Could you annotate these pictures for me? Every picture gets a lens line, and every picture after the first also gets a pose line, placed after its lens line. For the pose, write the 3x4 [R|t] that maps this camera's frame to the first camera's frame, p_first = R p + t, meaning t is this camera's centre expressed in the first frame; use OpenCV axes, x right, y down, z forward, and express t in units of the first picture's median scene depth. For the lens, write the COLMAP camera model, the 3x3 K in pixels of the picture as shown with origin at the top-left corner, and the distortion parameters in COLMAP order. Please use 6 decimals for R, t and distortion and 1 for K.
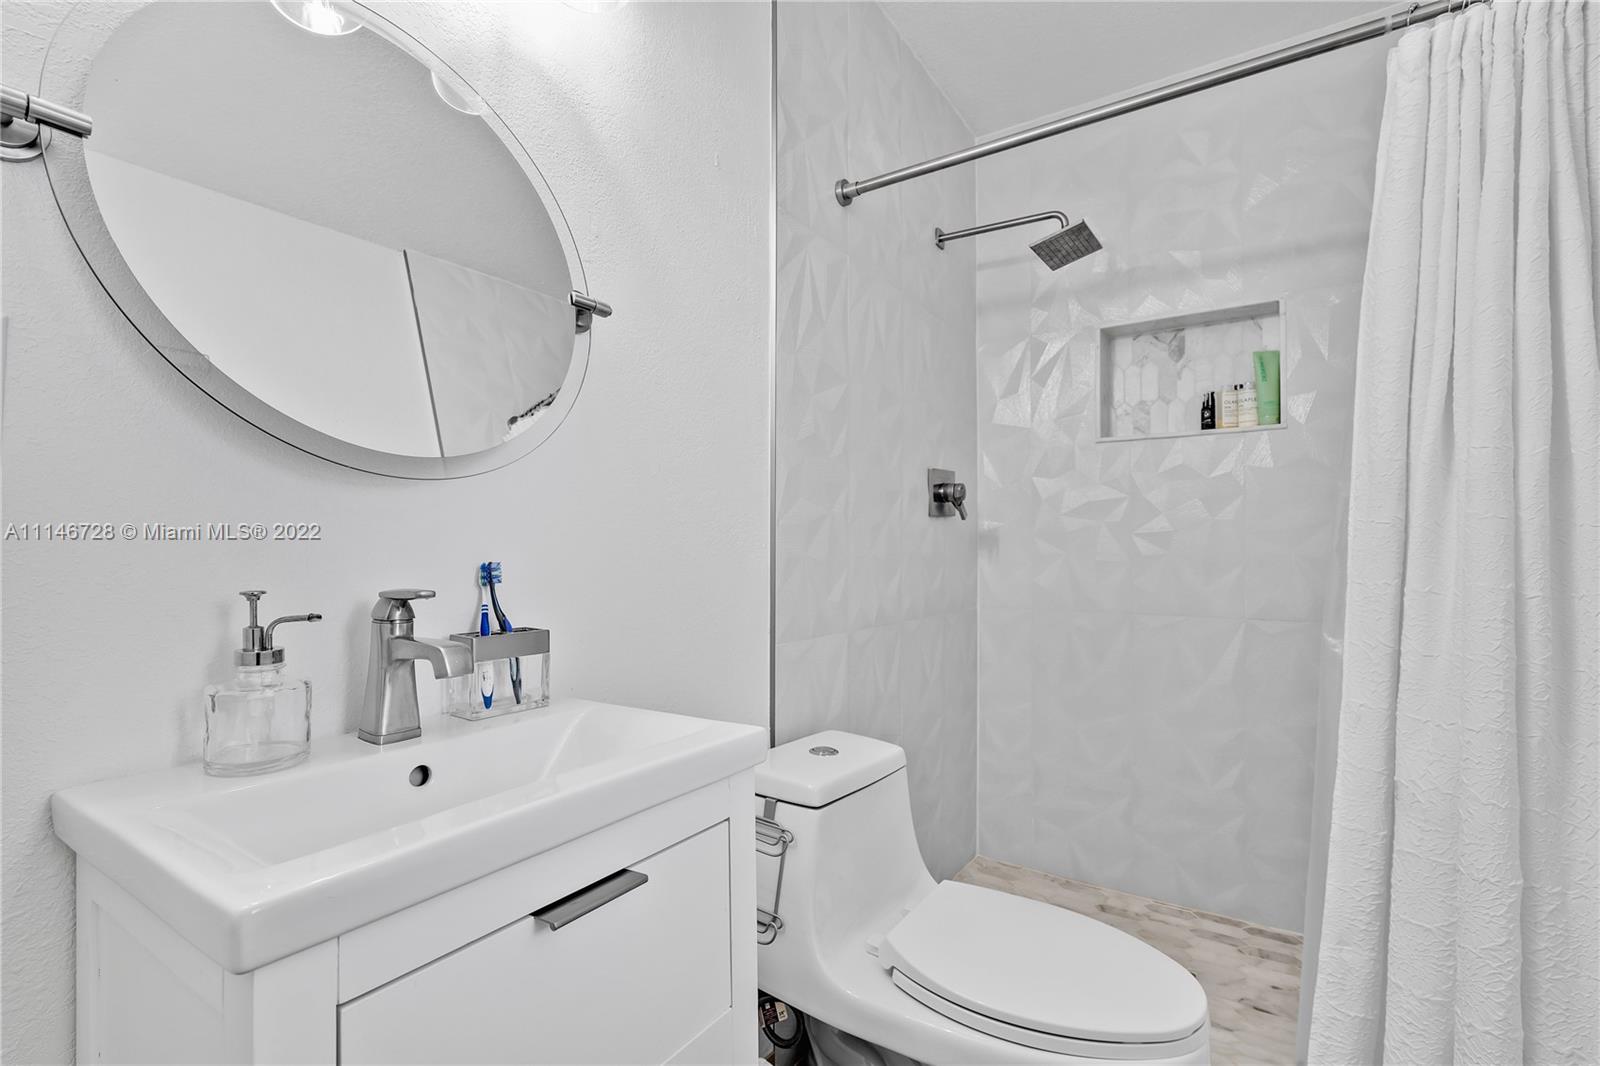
lens RADIAL K [[737.7, 0, 796.5], [0, 737.7, 544.4], [0, 0, 1]] dist [0.000662, 0.000092]
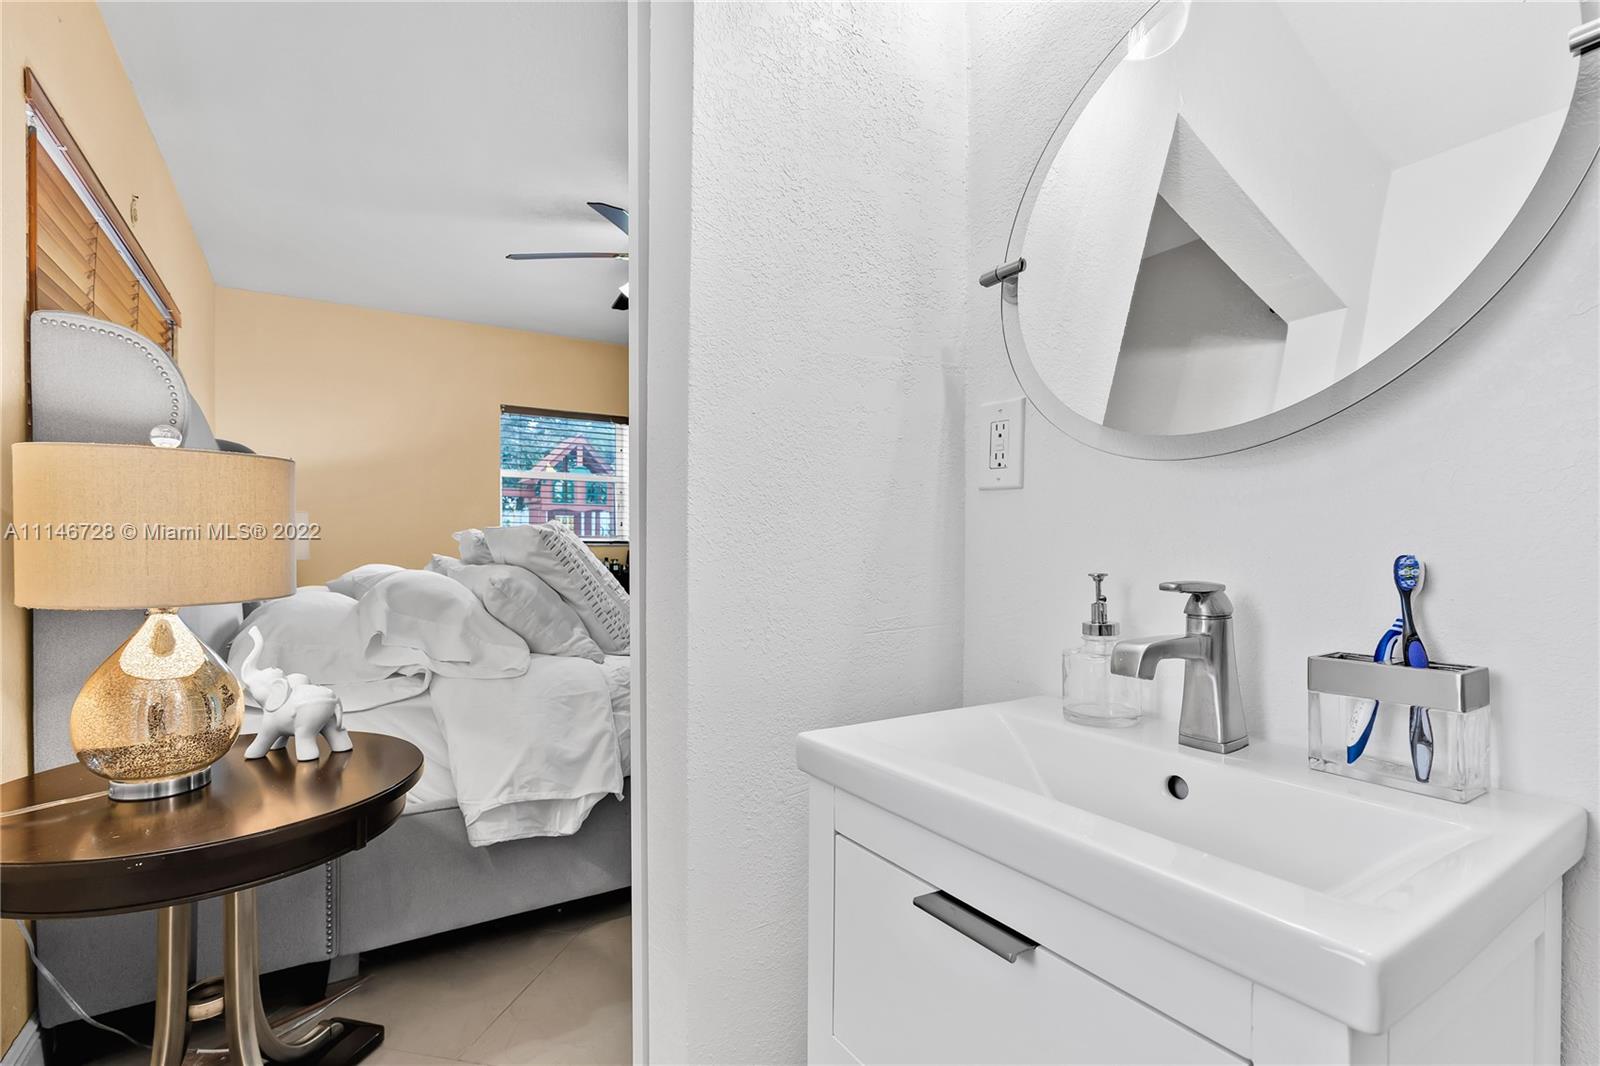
lens RADIAL K [[737.7, 0, 796.6], [0, 737.7, 544.5], [0, 0, 1]] dist [0.000662, 0.000092]
pose [[-0.408071, -0.008837, -0.912907, 0.521850], [0.005216, 0.999914, -0.012011, 0.025545], [0.912935, -0.009663, -0.407990, 0.977789]]
